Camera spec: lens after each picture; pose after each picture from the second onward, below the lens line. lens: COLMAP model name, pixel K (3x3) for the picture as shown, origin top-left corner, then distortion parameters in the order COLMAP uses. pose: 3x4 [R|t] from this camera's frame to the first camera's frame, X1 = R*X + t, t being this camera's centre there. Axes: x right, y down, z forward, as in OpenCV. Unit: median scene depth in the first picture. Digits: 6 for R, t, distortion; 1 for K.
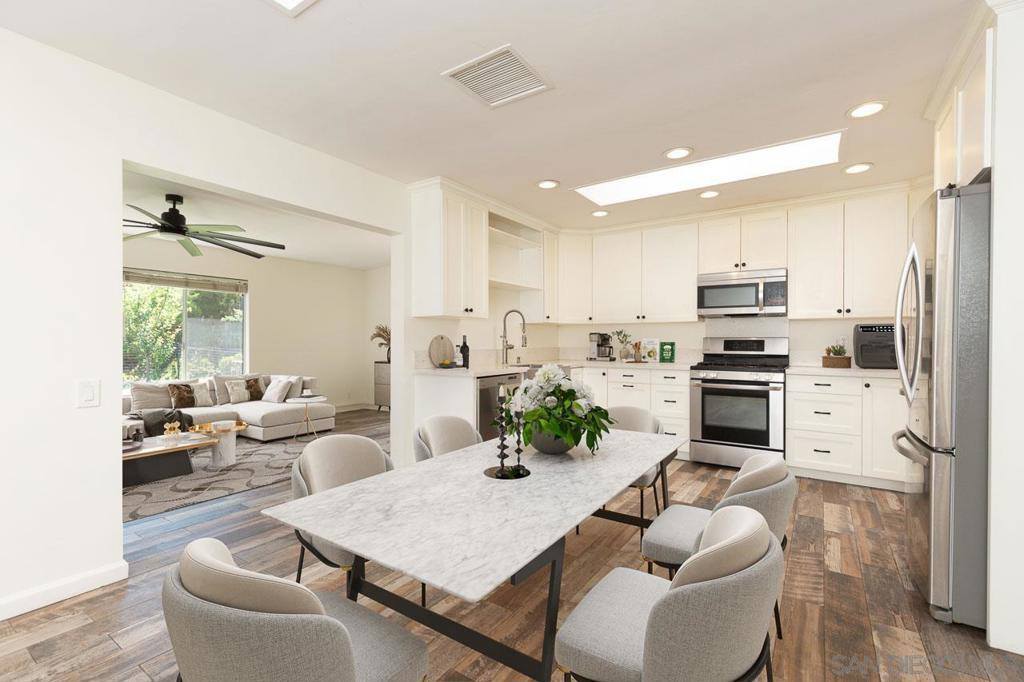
lens RADIAL K [[464.0, 0, 528.9], [0, 464.0, 339.1], [0, 0, 1]] dist [0.000306, -0.000870]
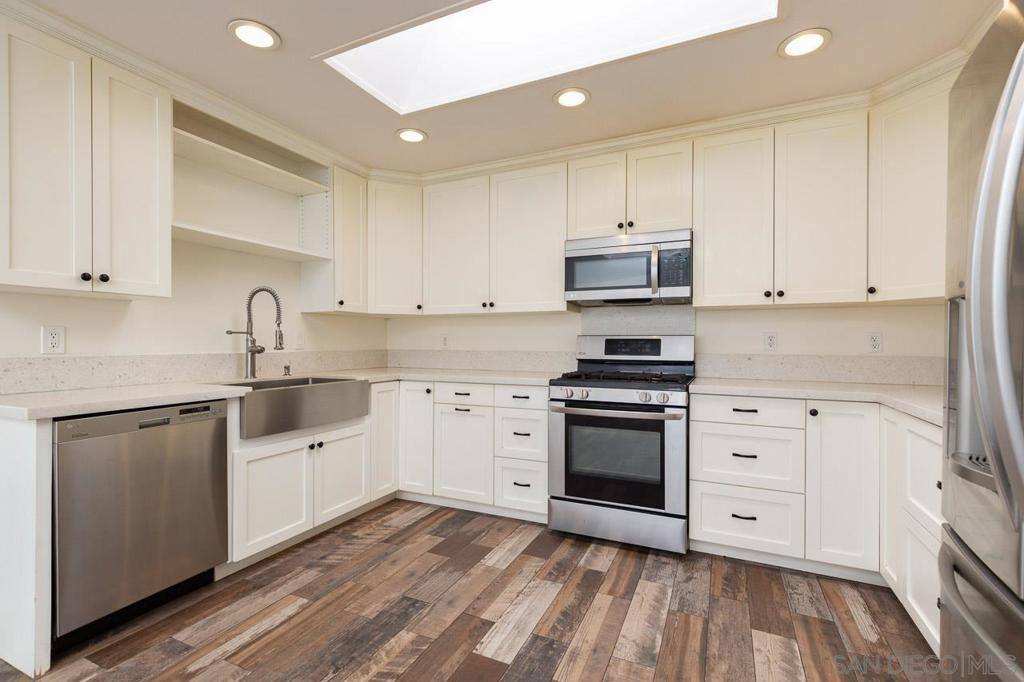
lens RADIAL K [[464.0, 0, 515.1], [0, 464.0, 338.1], [0, 0, 1]] dist [0.000306, -0.000870]
pose [[0.990738, 0.001722, 0.135780, 0.221282], [-0.001351, 0.999995, -0.002820, 0.003090], [-0.135784, 0.002611, 0.990735, 0.387195]]
